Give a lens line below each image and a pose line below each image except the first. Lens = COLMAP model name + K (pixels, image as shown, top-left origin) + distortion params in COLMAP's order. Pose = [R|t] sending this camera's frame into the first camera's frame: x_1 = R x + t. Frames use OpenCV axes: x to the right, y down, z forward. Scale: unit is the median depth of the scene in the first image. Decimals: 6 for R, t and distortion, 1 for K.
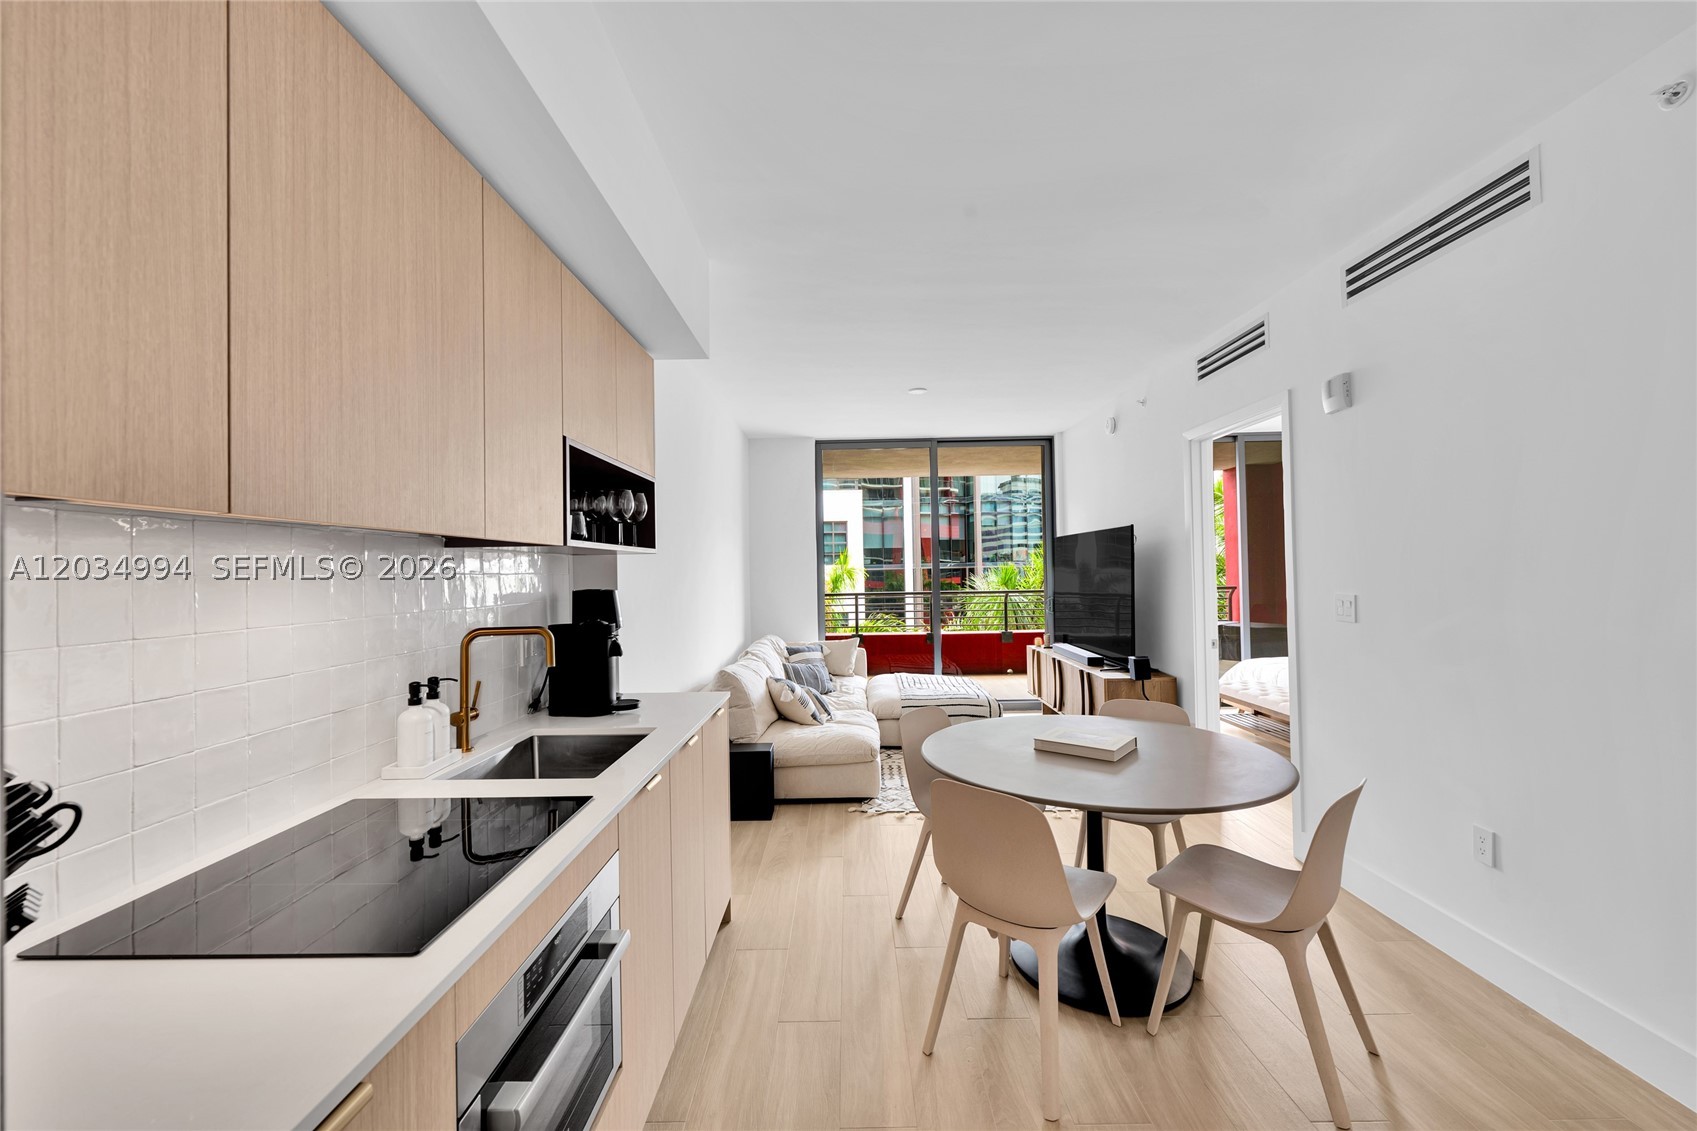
lens RADIAL K [[678.8, 0, 848.5], [0, 678.8, 565.5], [0, 0, 1]] dist [0.001287, 0.000194]
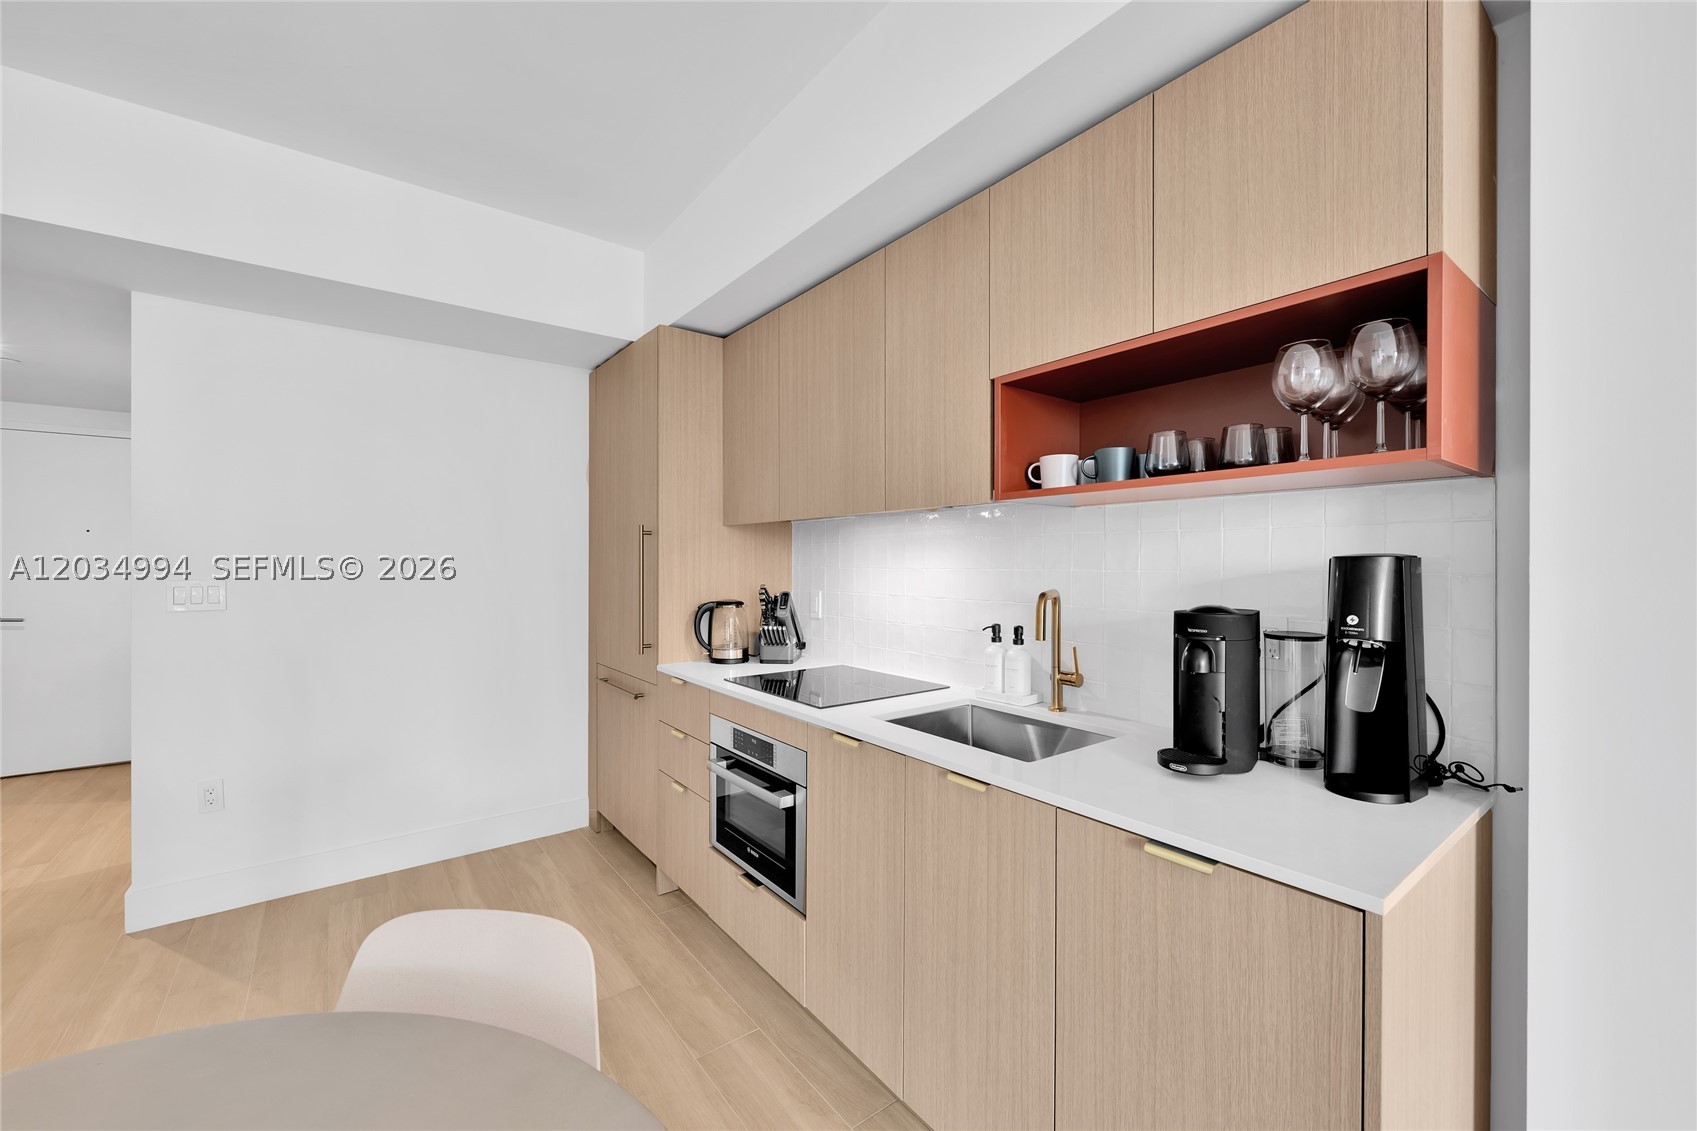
lens RADIAL K [[678.8, 0, 848.5], [0, 678.8, 565.5], [0, 0, 1]] dist [0.001287, 0.000194]
pose [[-0.792938, 0.018469, -0.609023, 0.086818], [0.016489, 0.999825, 0.008852, 0.013383], [0.609080, -0.003023, -0.793103, 0.484907]]
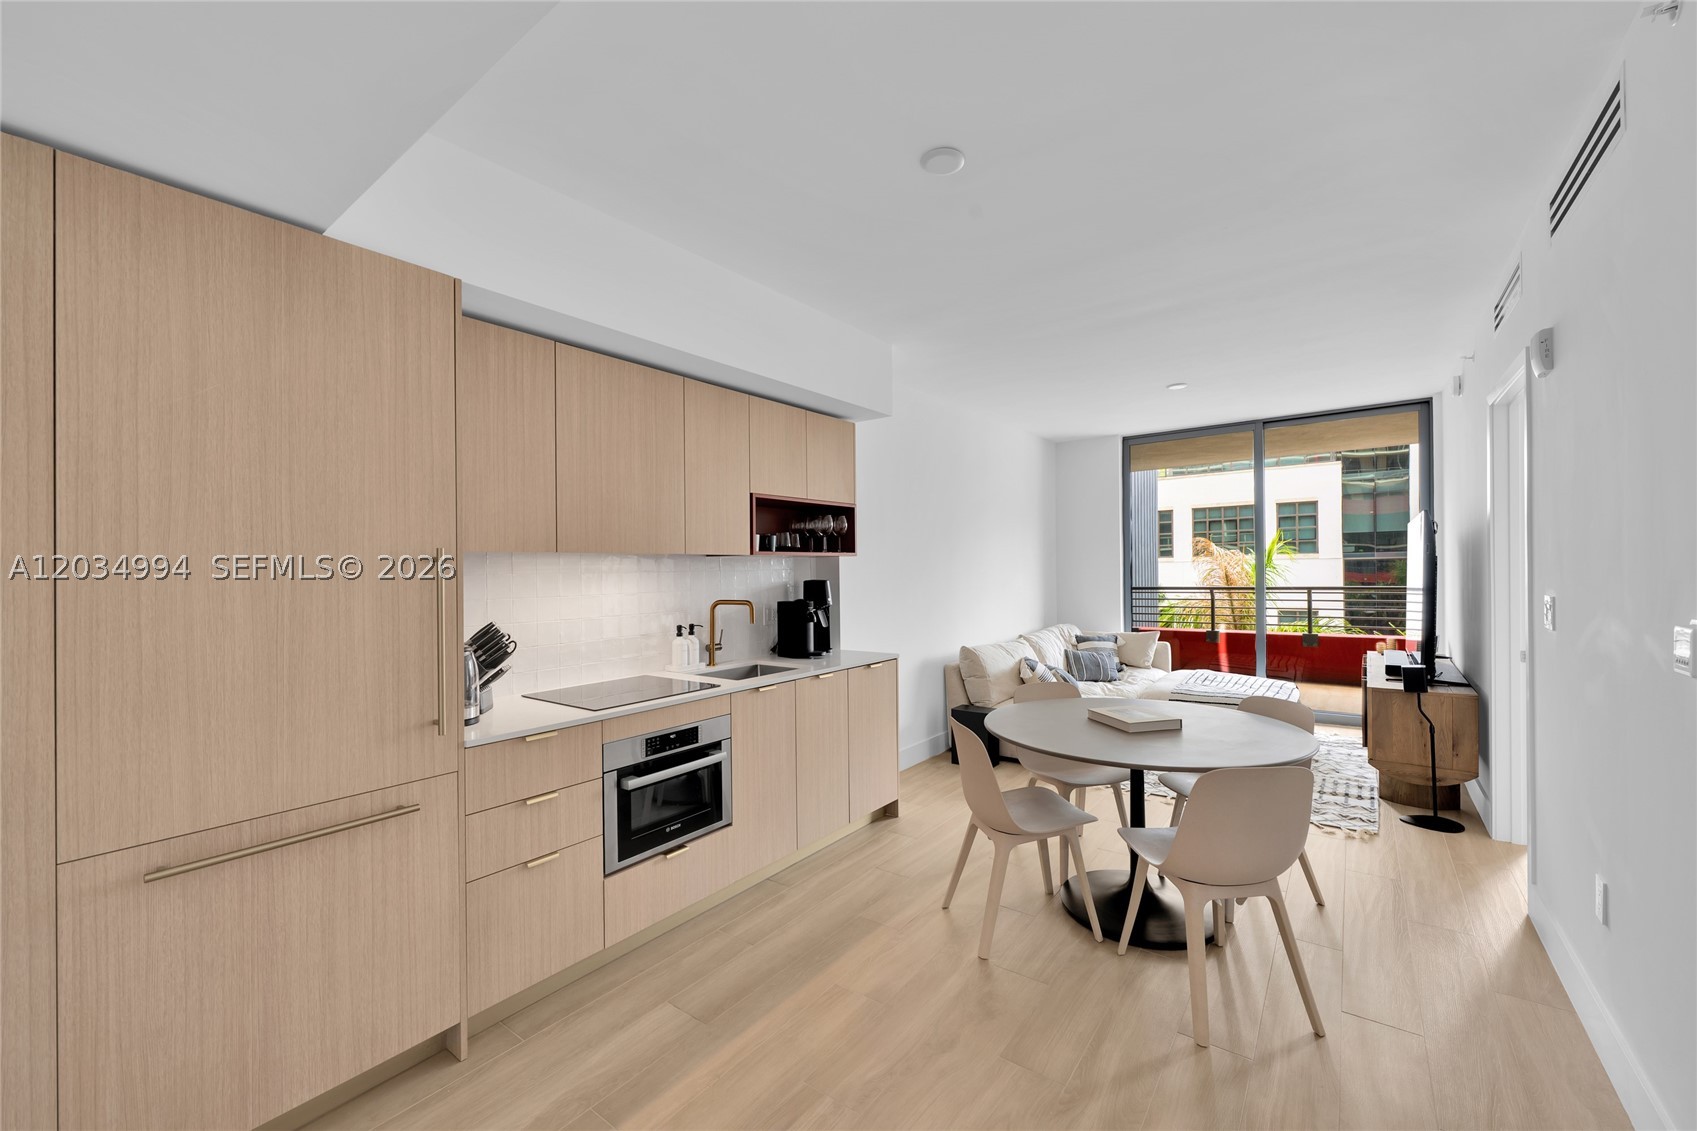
lens RADIAL K [[679.5, 0, 843.4], [0, 679.5, 567.5], [0, 0, 1]] dist [0.002981, -0.000134]
pose [[0.797589, 0.002570, -0.603196, 0.256369], [0.008075, 0.999856, 0.014938, -0.006558], [0.603148, -0.016786, 0.797453, -0.082277]]
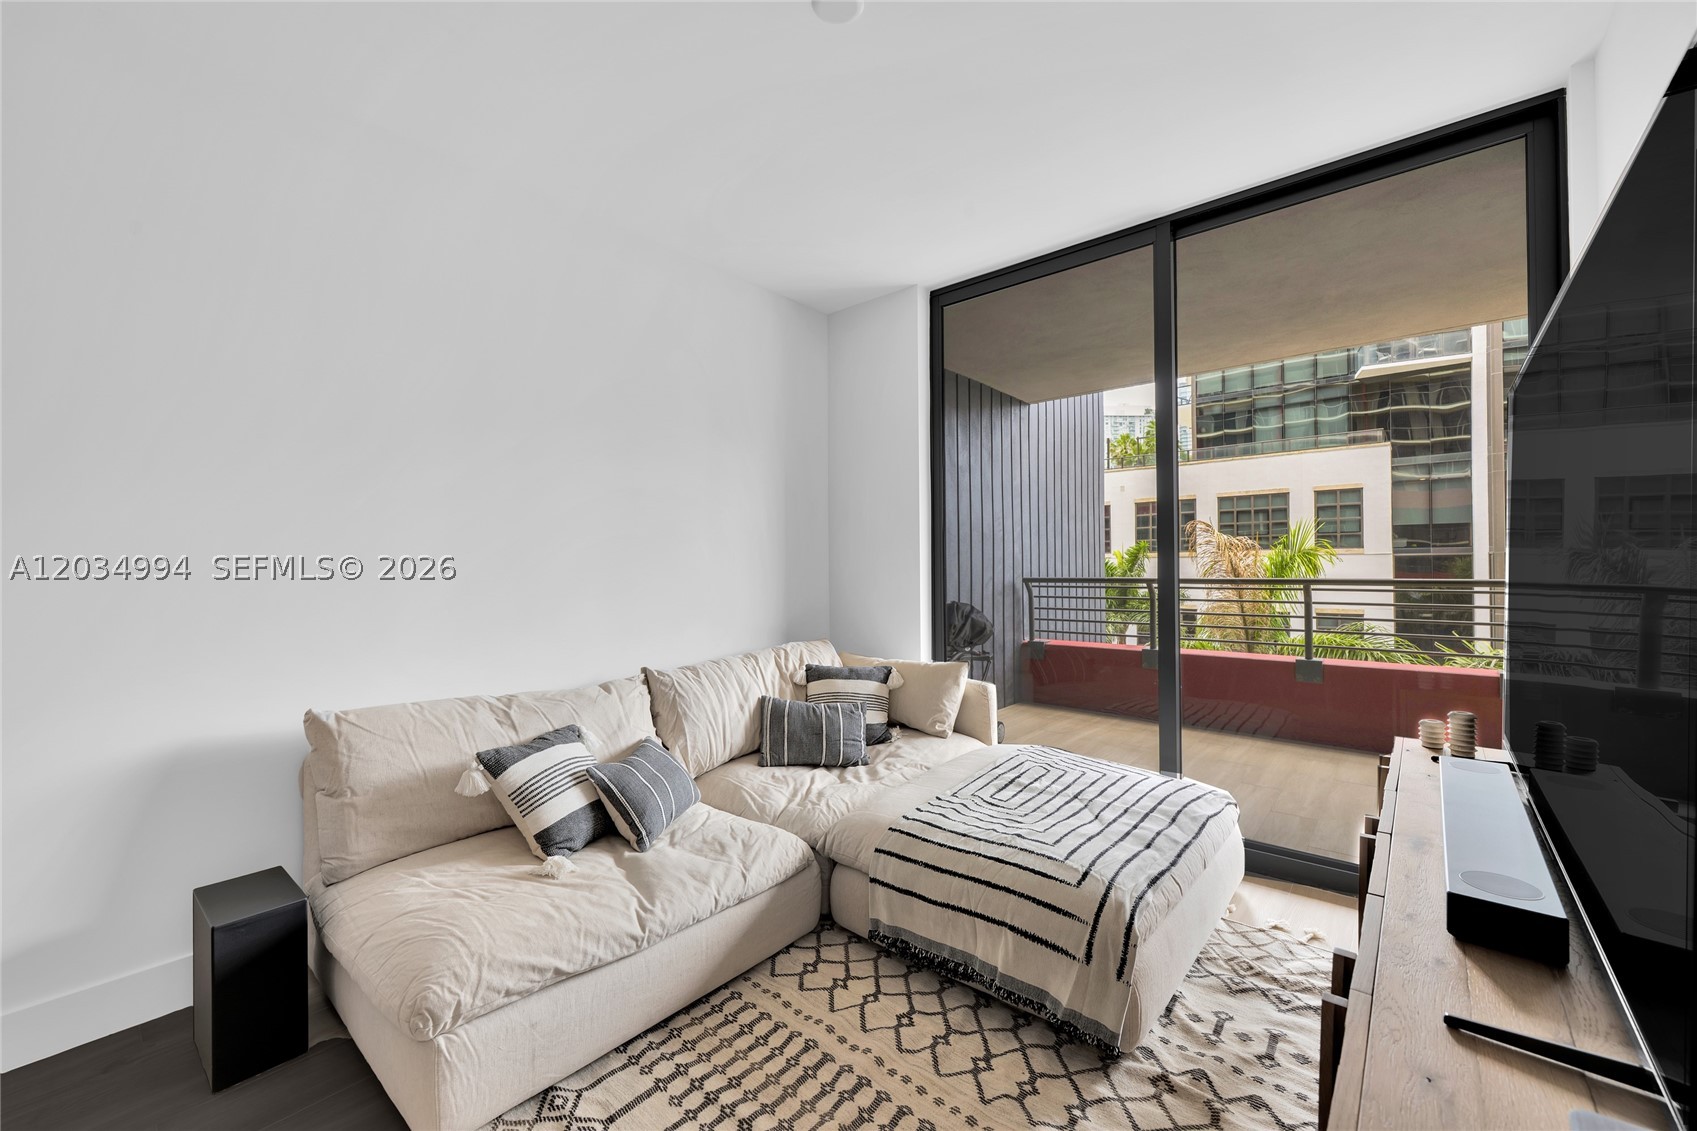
lens RADIAL K [[673.2, 0, 847.8], [0, 673.2, 560.2], [0, 0, 1]] dist [0.008866, 0.000196]
pose [[0.767398, 0.006427, -0.641139, 0.272005], [0.000398, 0.999945, 0.010500, 0.027980], [0.641171, -0.008313, 0.767353, 0.583078]]
